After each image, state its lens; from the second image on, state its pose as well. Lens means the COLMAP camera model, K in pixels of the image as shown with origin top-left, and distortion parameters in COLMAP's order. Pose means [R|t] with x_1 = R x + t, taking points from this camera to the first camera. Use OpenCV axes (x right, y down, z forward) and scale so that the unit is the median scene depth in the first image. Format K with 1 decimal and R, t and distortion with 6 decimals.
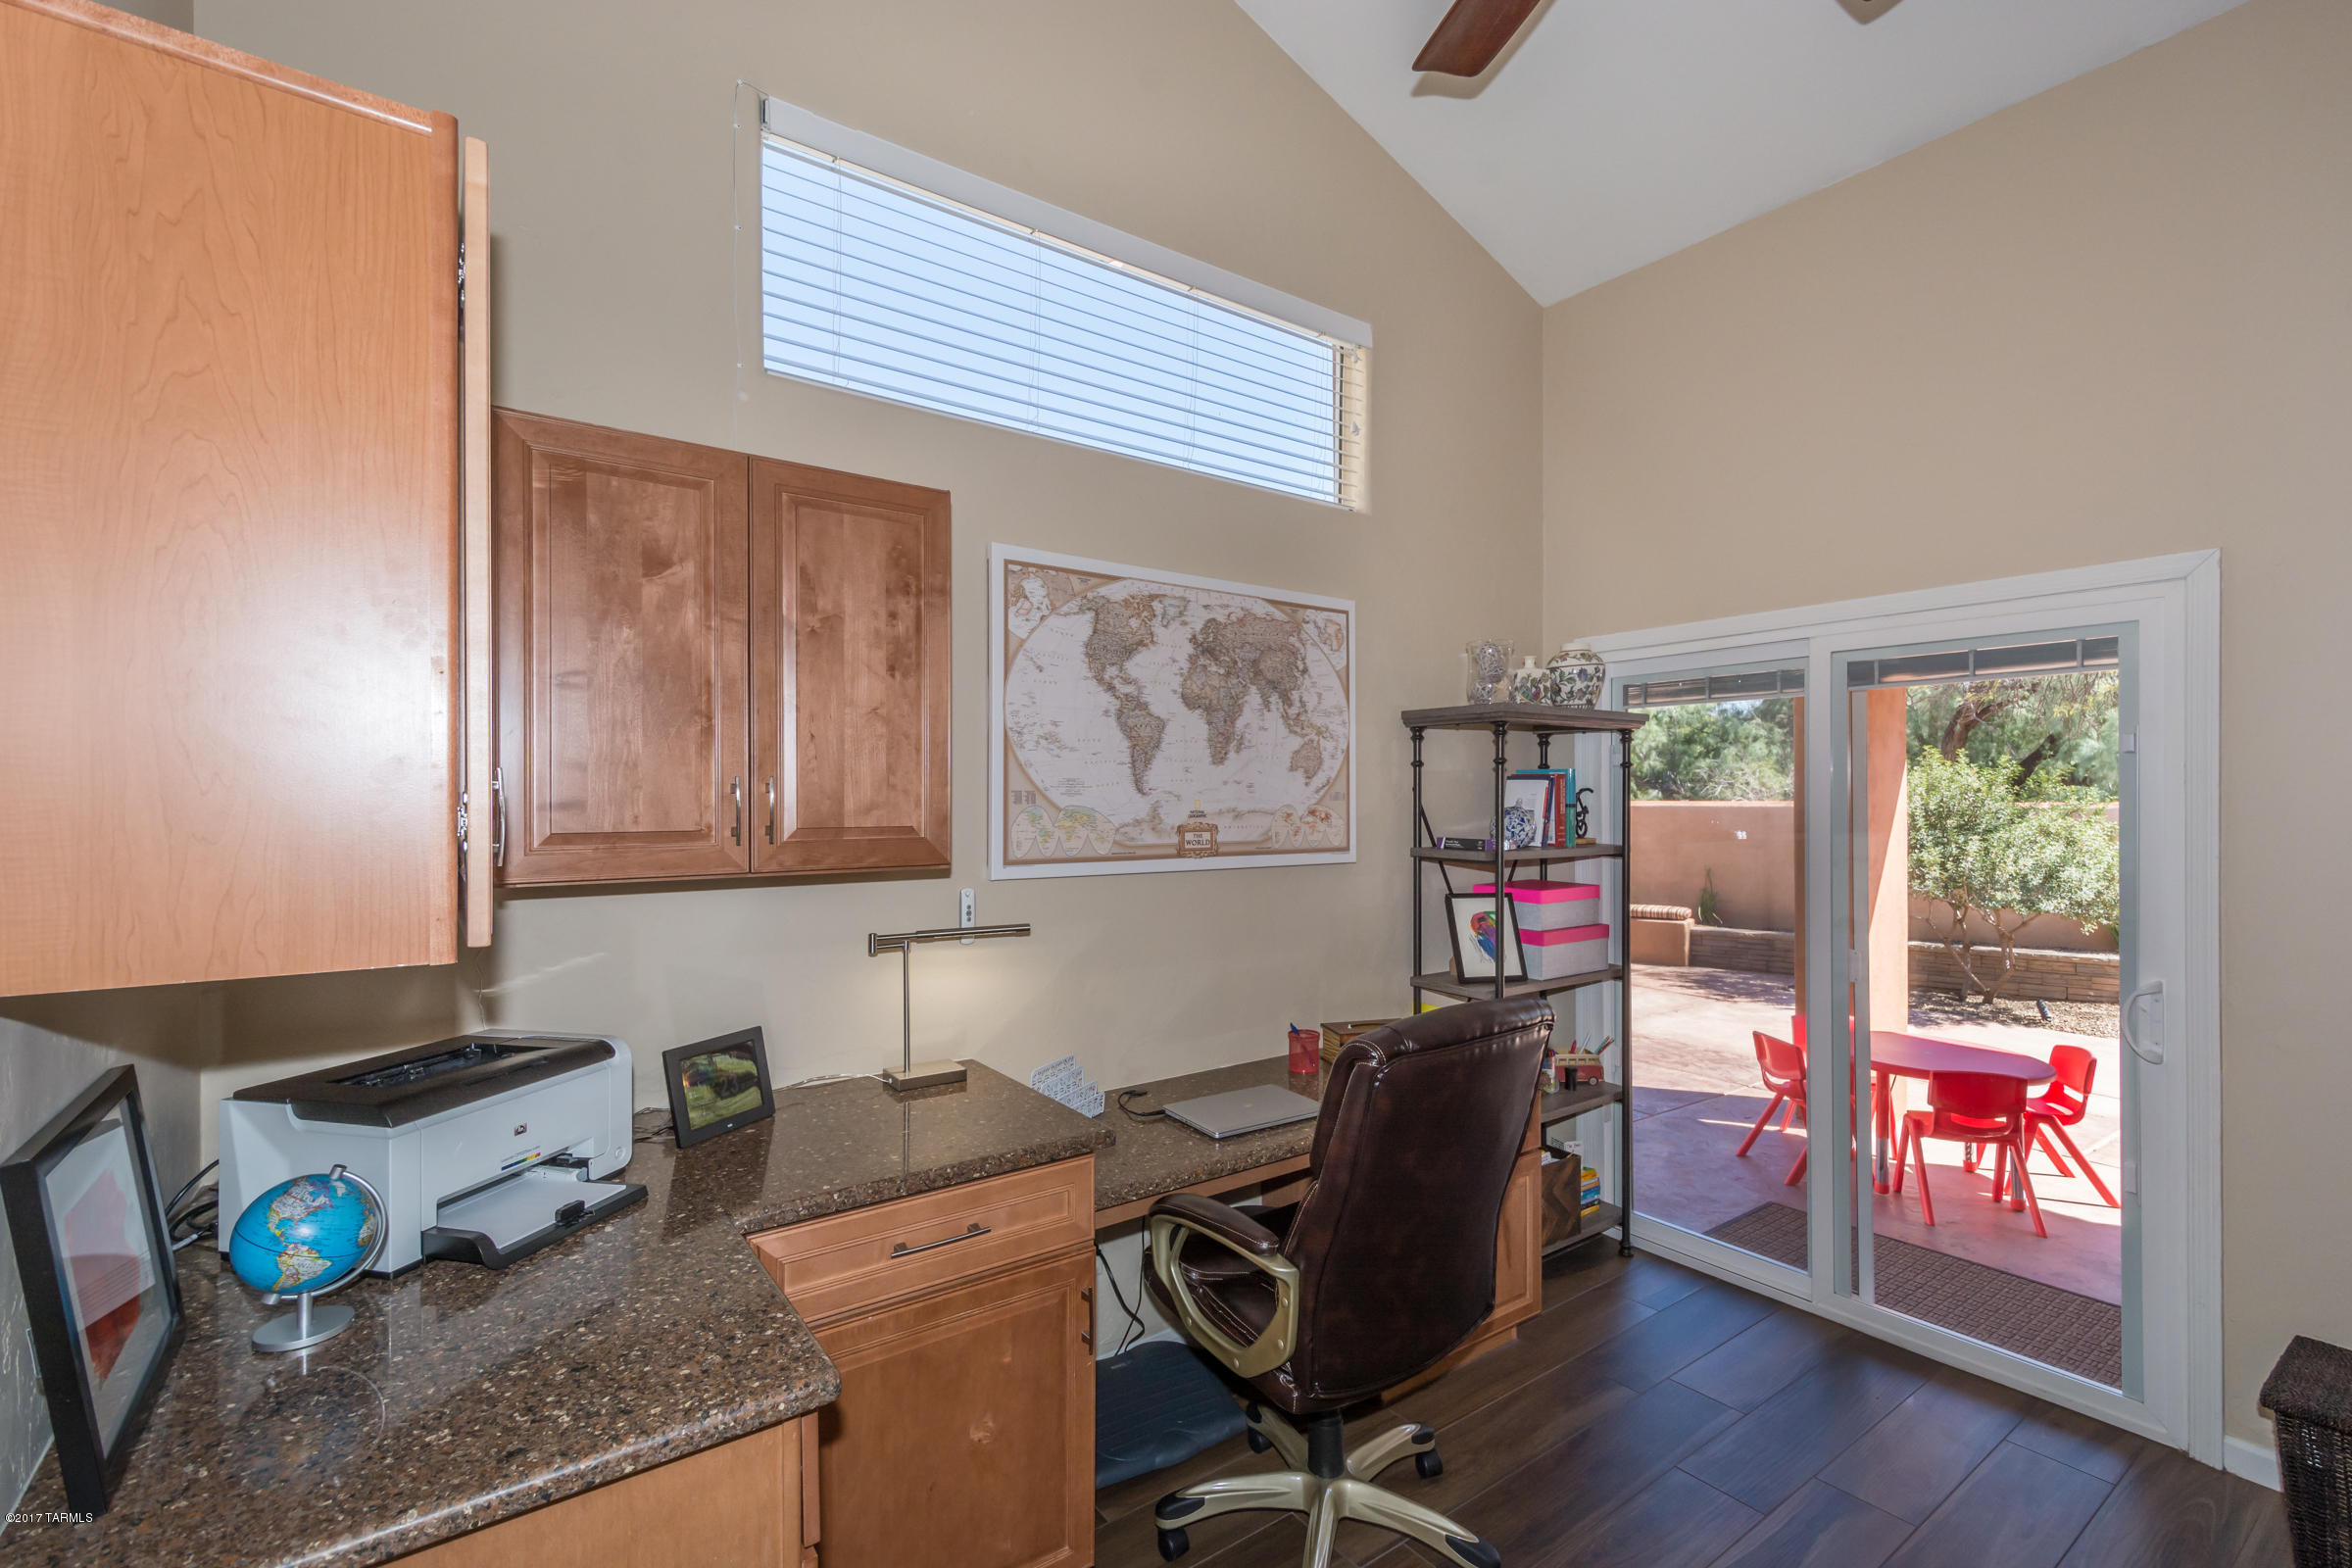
lens RADIAL K [[1023.6, 0, 1182.9], [0, 1023.6, 790.7], [0, 0, 1]] dist [0.010317, -0.000362]
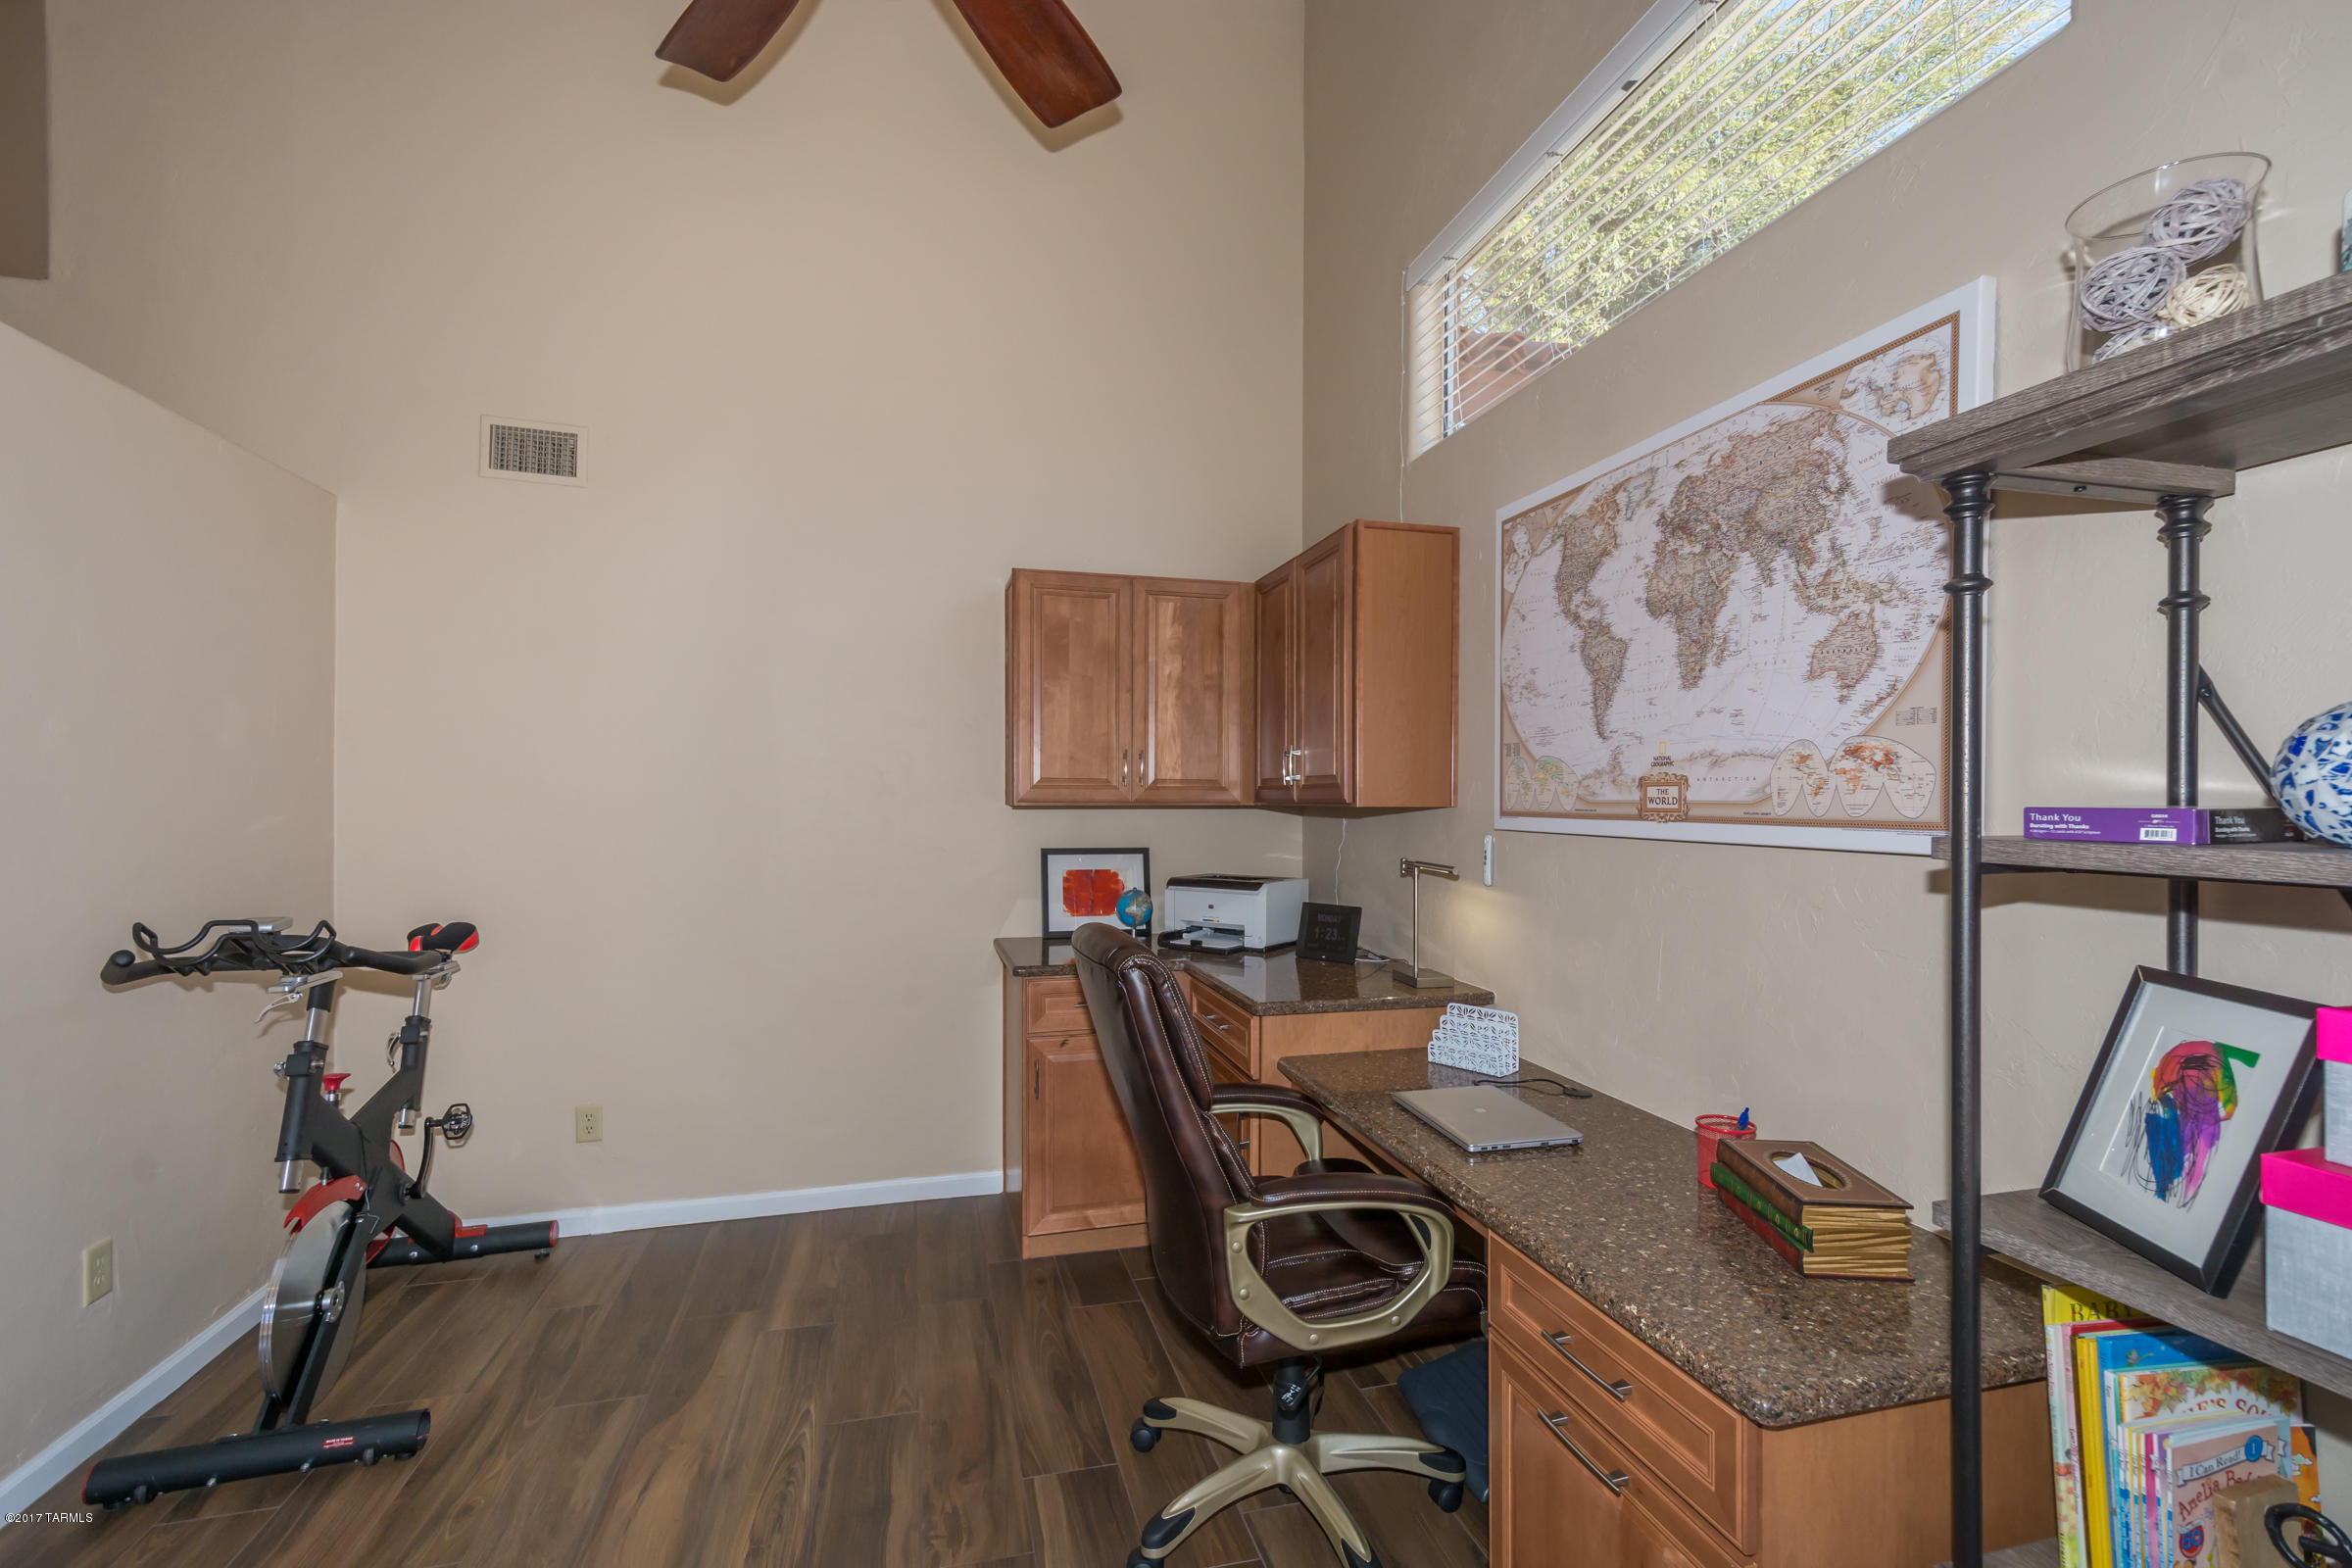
lens RADIAL K [[1023.6, 0, 1182.9], [0, 1023.6, 790.7], [0, 0, 1]] dist [0.010317, -0.000362]
pose [[-0.353874, -0.003110, -0.935288, 0.811226], [0.009525, 0.999931, -0.006928, 0.045512], [0.935245, -0.011360, -0.353820, 0.942915]]
